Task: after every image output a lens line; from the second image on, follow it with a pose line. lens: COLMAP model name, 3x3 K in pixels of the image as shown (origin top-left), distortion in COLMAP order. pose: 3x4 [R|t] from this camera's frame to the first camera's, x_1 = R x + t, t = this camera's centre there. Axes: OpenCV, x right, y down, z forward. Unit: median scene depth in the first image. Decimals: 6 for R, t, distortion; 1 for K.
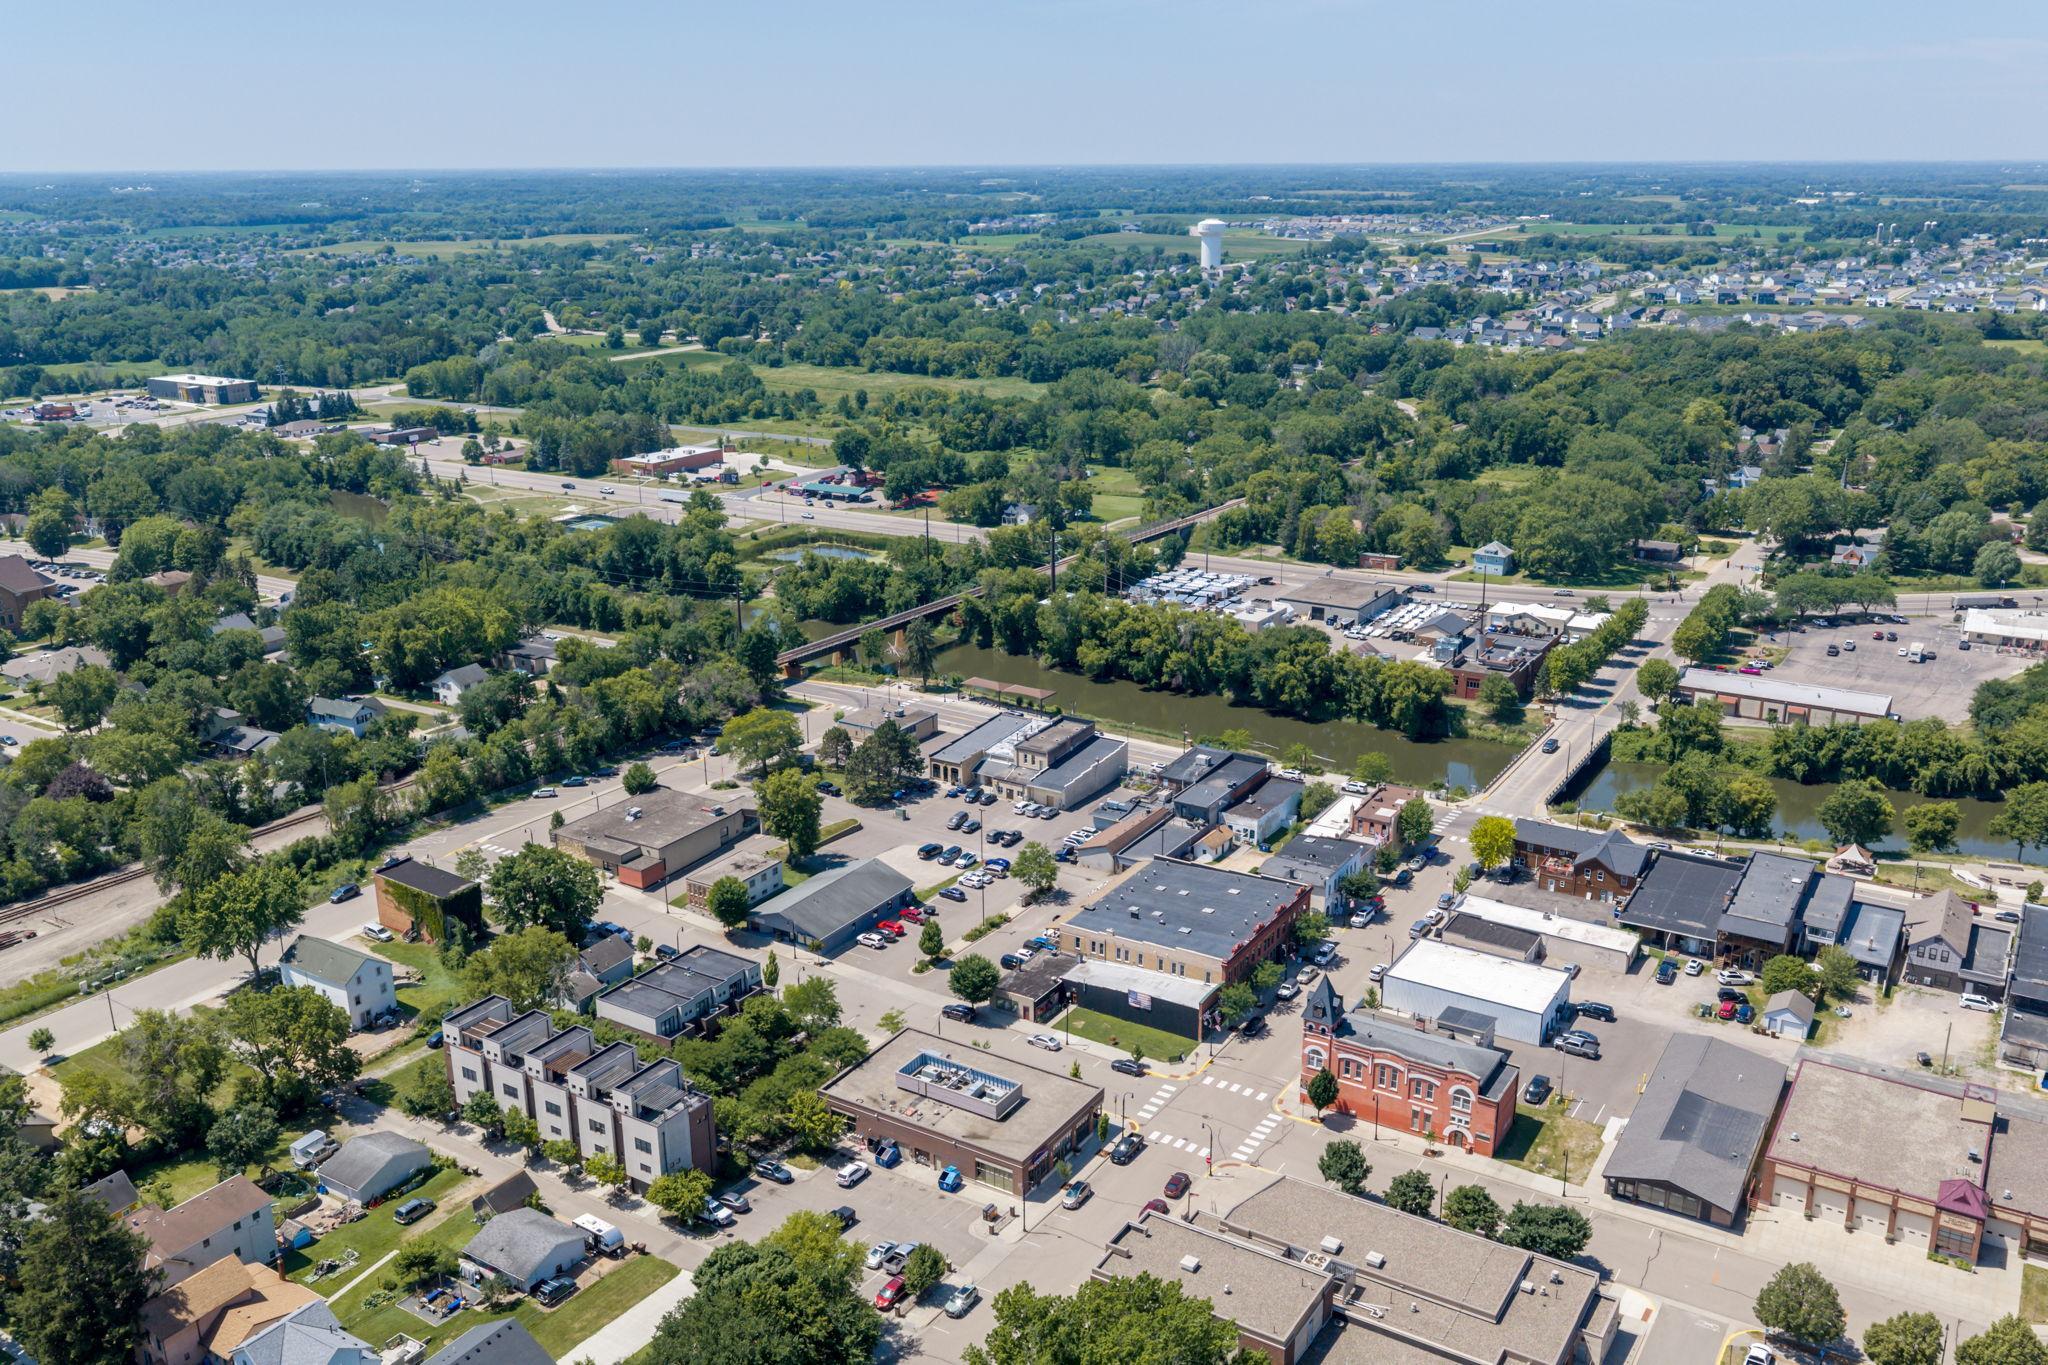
lens RADIAL K [[1690.7, 0, 1034.2], [0, 1690.7, 685.0], [0, 0, 1]] dist [0.027636, -0.057894]
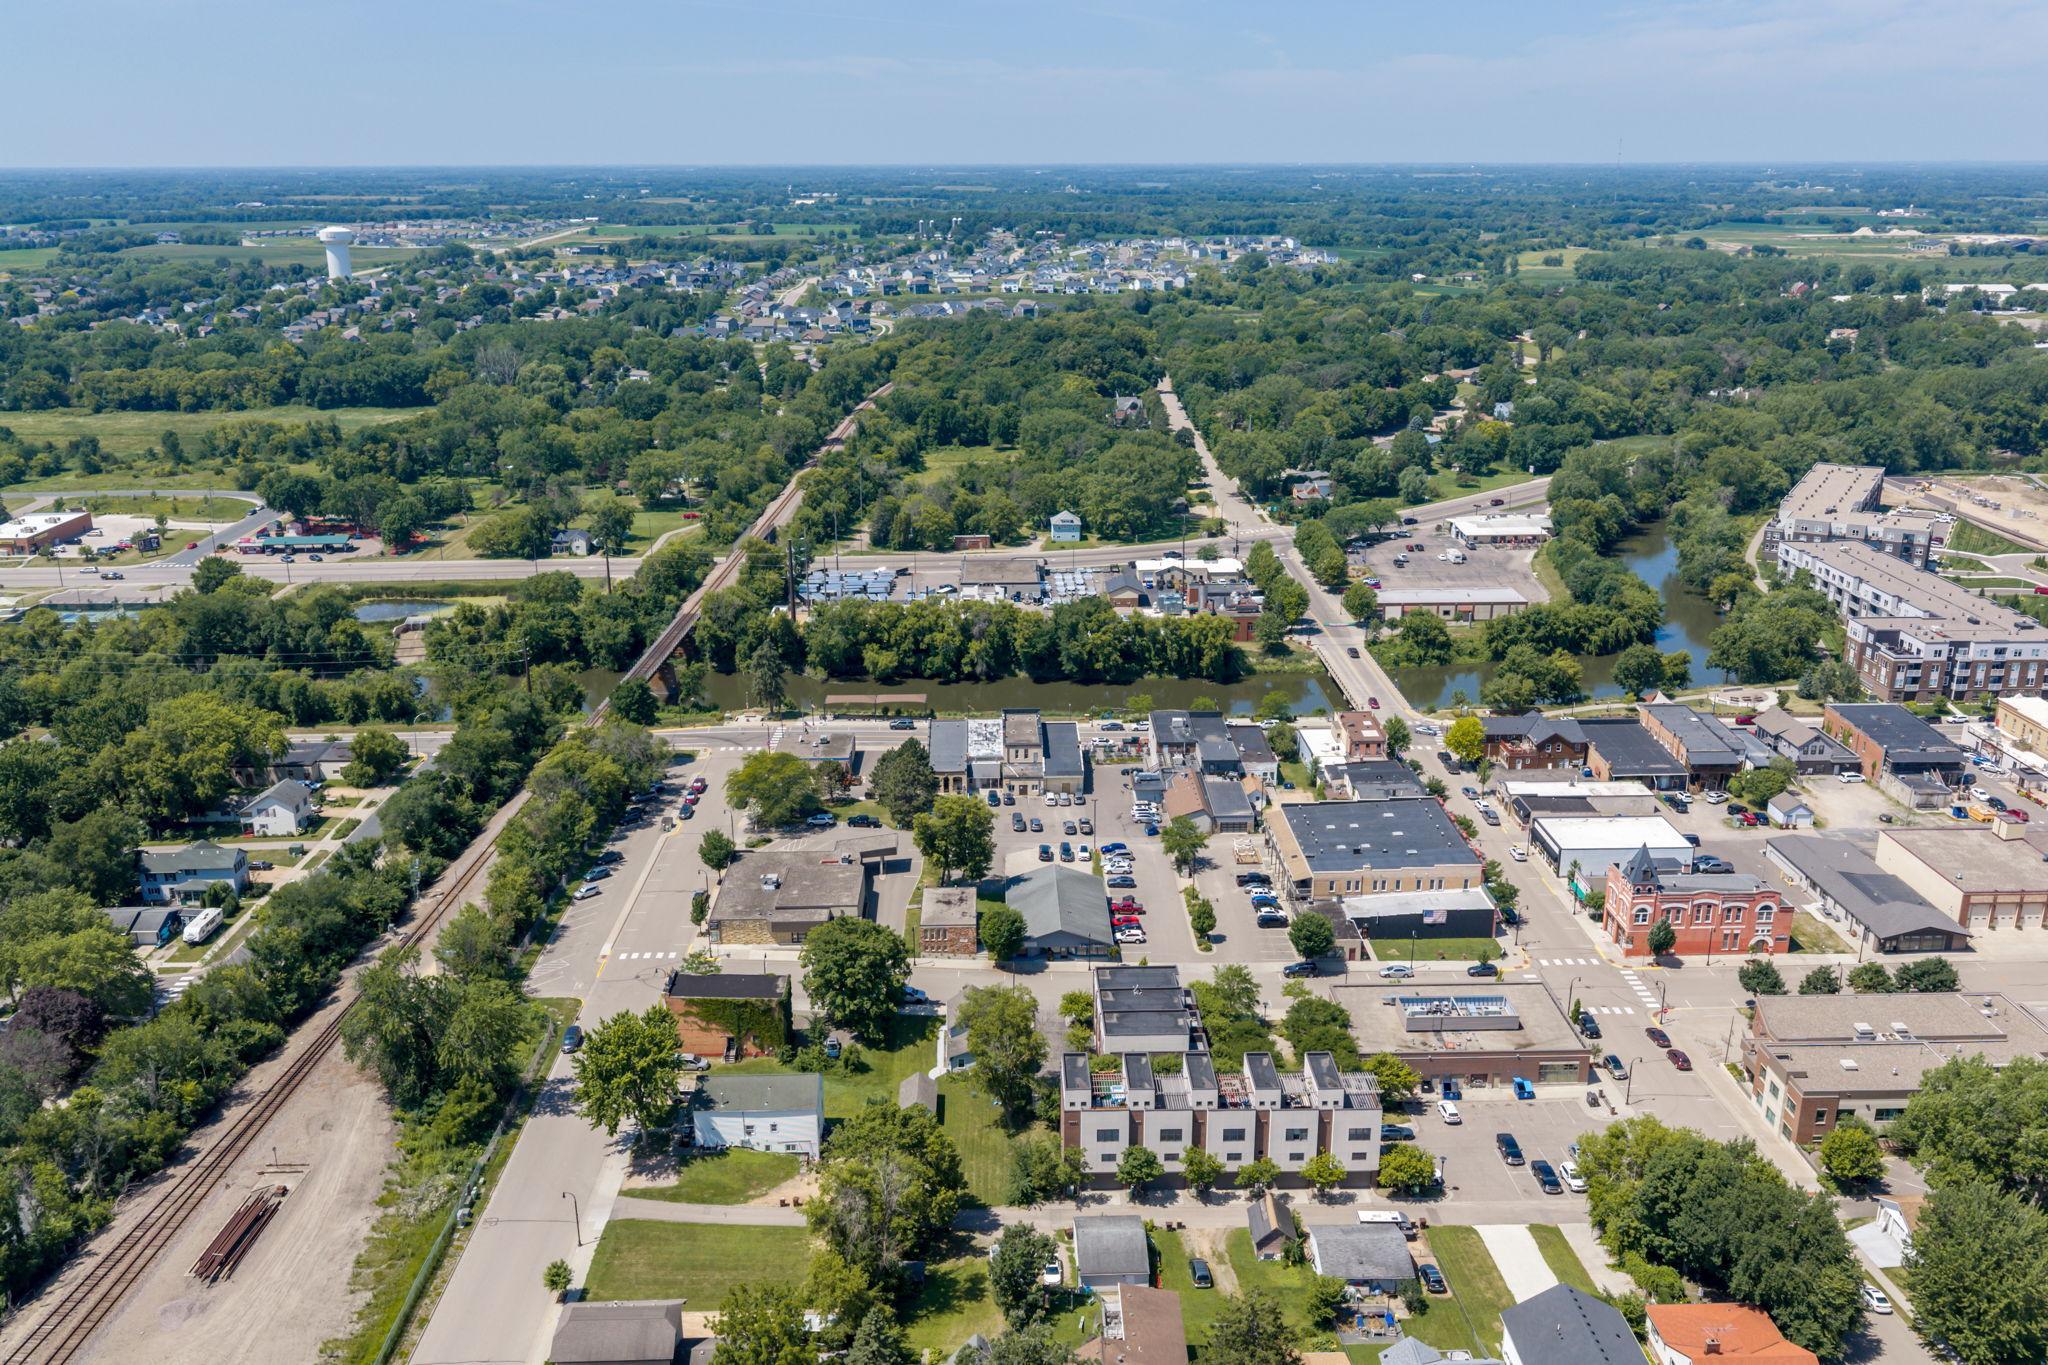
lens RADIAL K [[1690.7, 0, 1034.2], [0, 1690.7, 685.0], [0, 0, 1]] dist [0.027636, -0.057894]
pose [[0.832628, -0.161593, 0.529734, -0.438194], [0.162746, 0.985647, 0.044865, -0.033899], [-0.529381, 0.048857, 0.846976, 0.116911]]
